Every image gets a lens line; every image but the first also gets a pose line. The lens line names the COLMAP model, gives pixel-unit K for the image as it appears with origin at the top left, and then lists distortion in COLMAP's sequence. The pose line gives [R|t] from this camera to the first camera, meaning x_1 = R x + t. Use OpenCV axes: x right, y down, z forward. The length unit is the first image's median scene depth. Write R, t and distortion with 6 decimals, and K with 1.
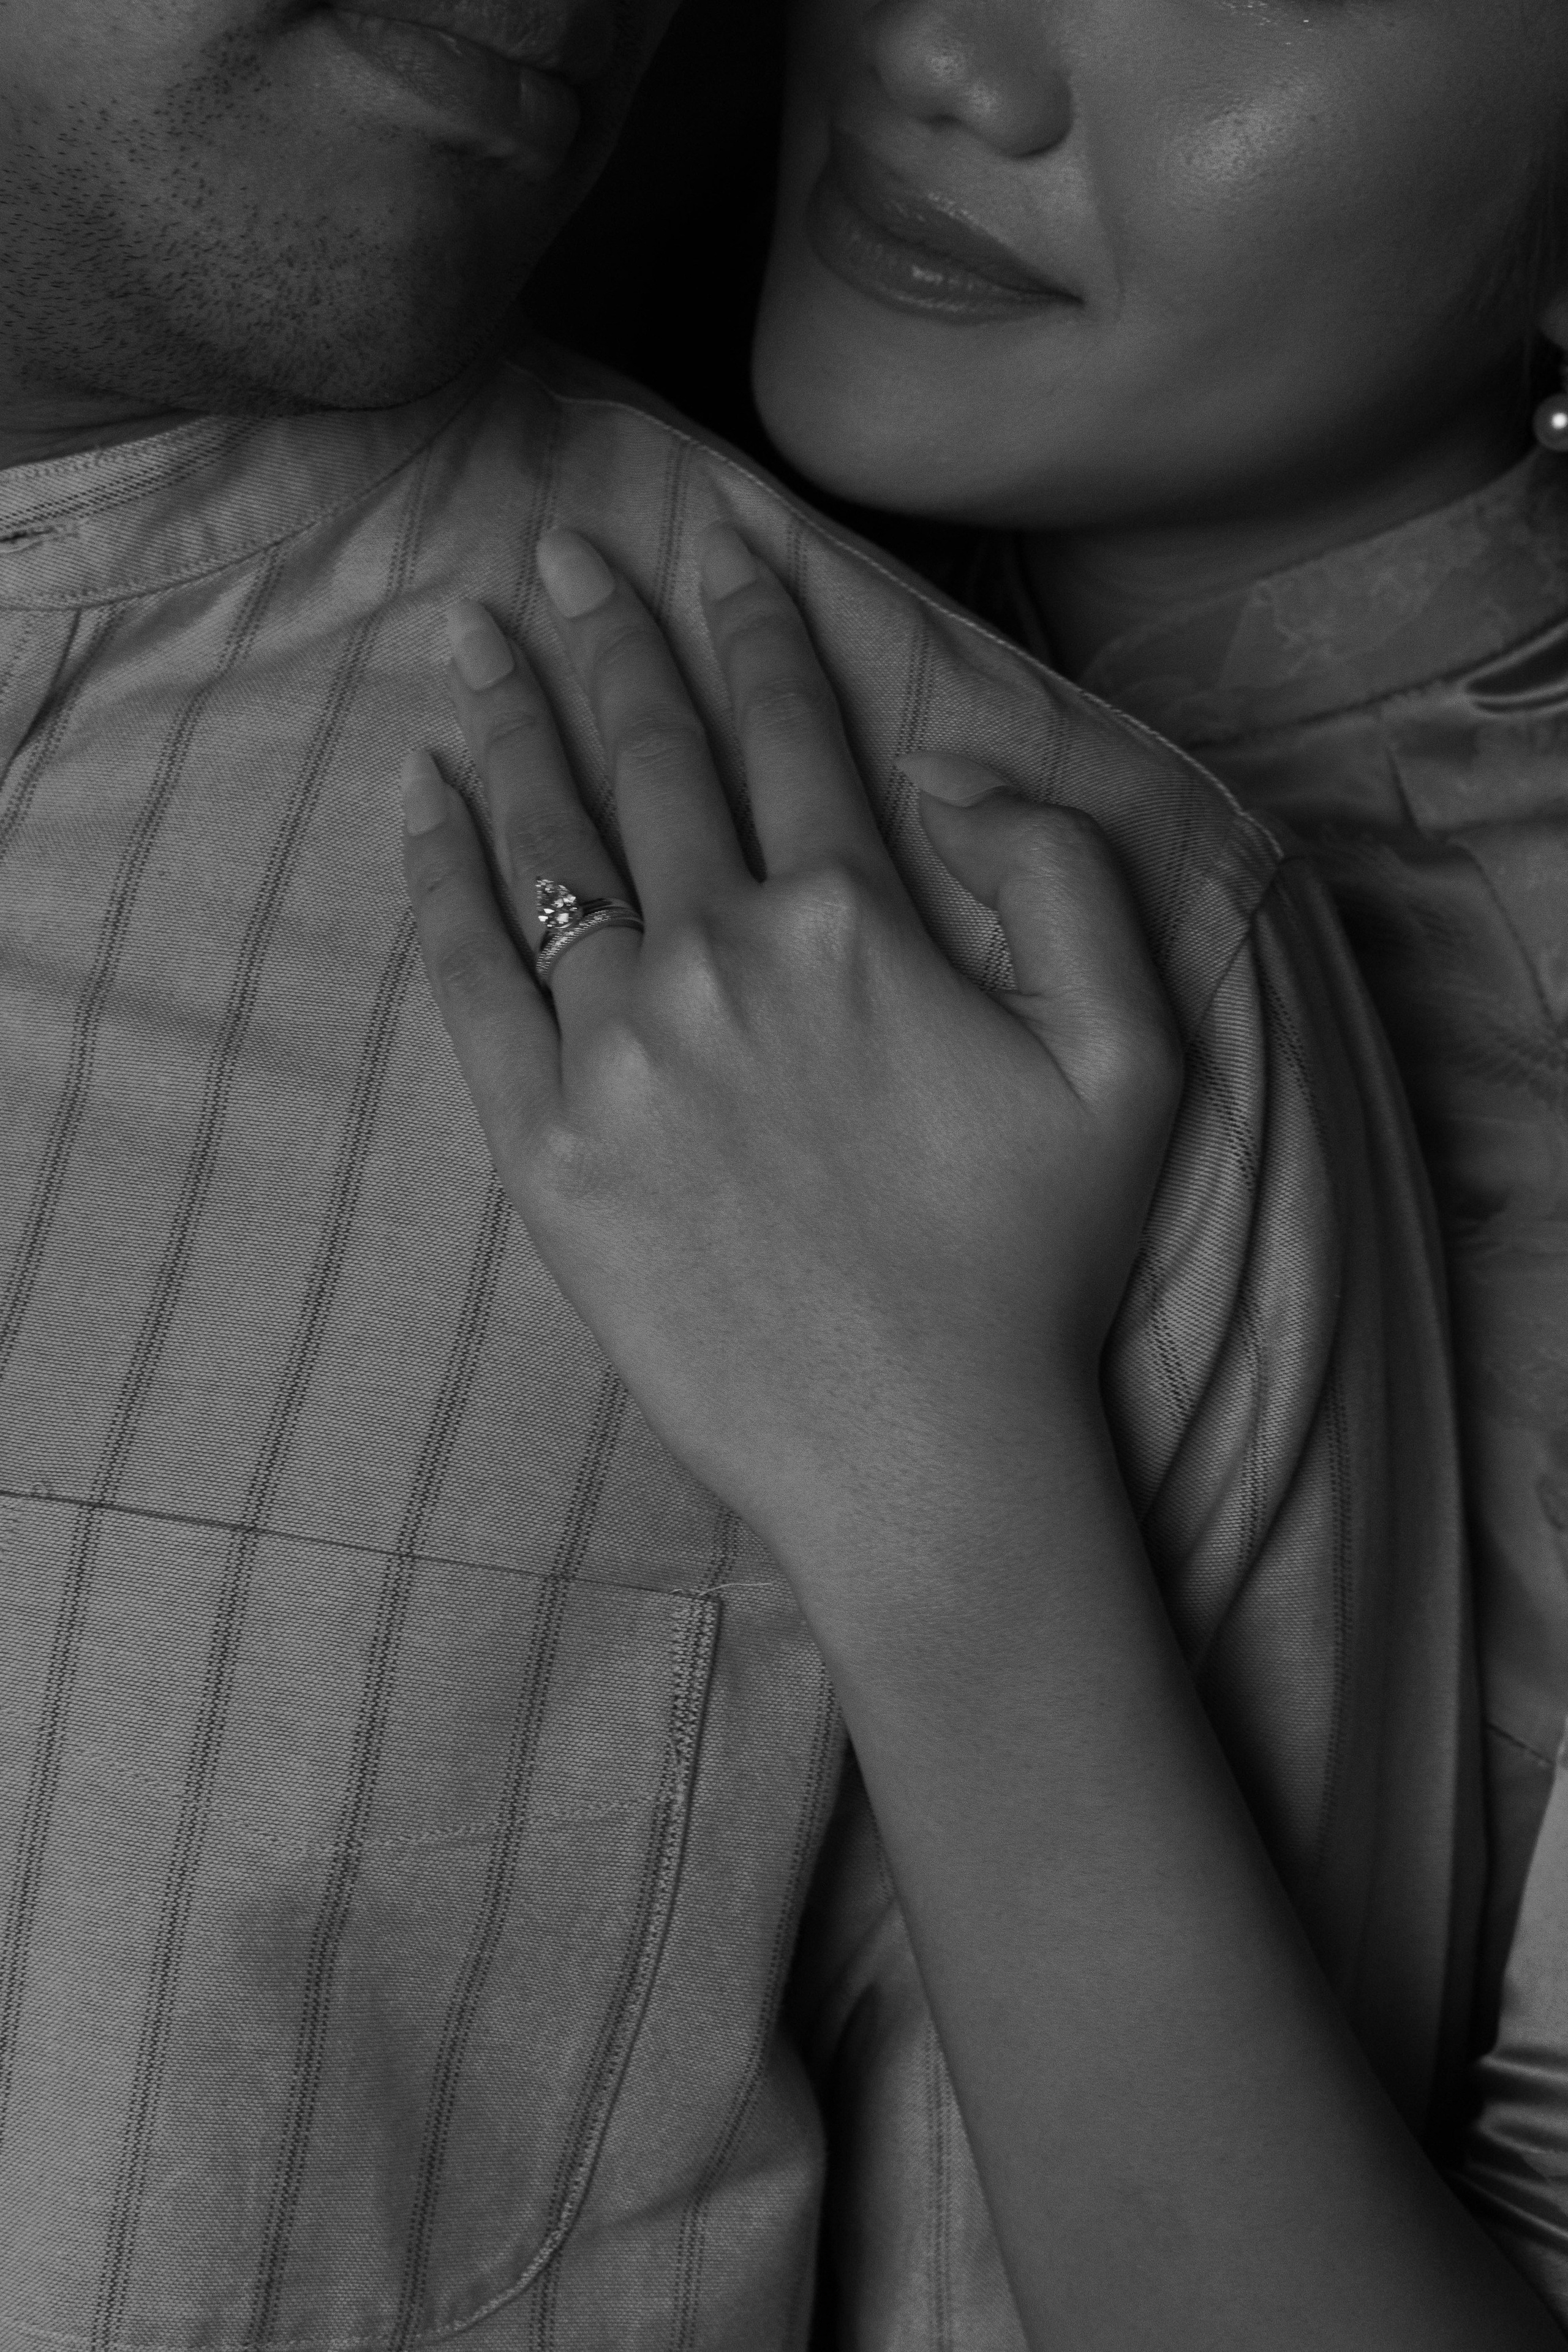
lens RADIAL K [[3734.9, 0, 784.0], [0, 3734.9, 1176.0], [0, 0, 1]] dist [0.236484, -0.759830]
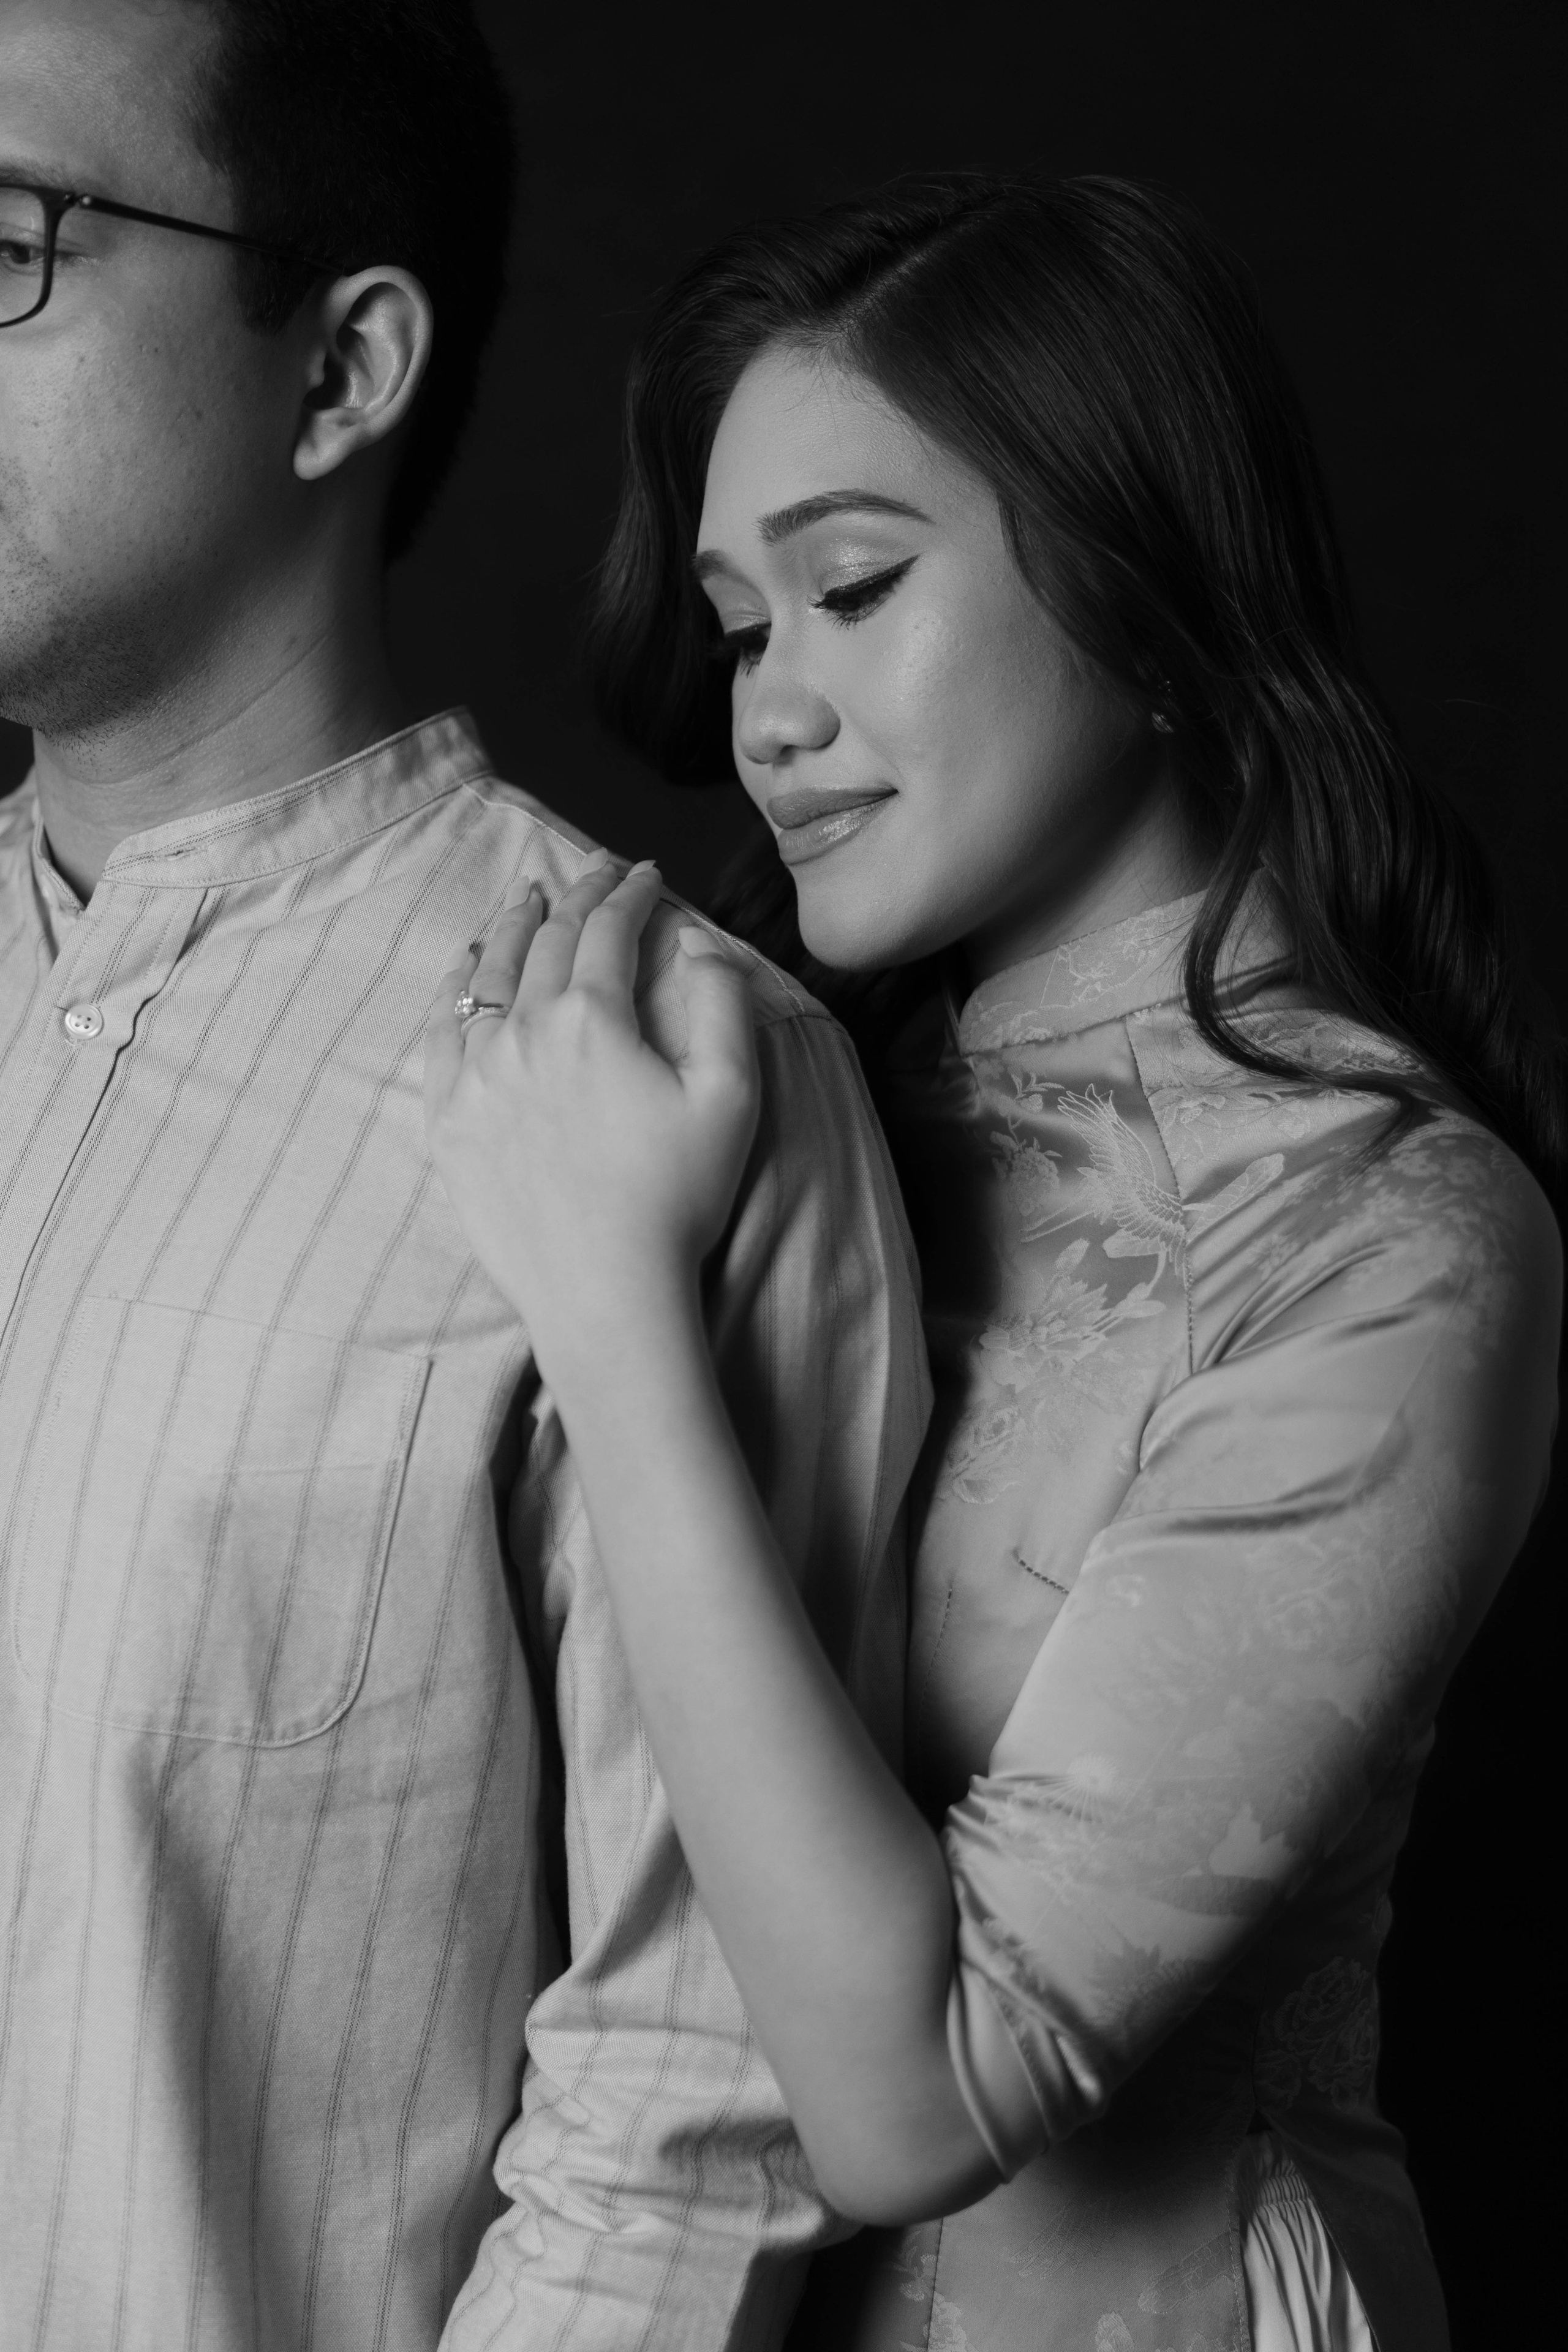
lens RADIAL K [[3734.9, 0, 784.0], [0, 3734.9, 1176.0], [0, 0, 1]] dist [0.236484, -0.759830]
pose [[0.964145, 0.011736, -0.265115, 0.668663], [-0.060382, 0.982519, -0.176099, 0.347135], [0.258414, 0.185793, 0.948000, -0.806132]]
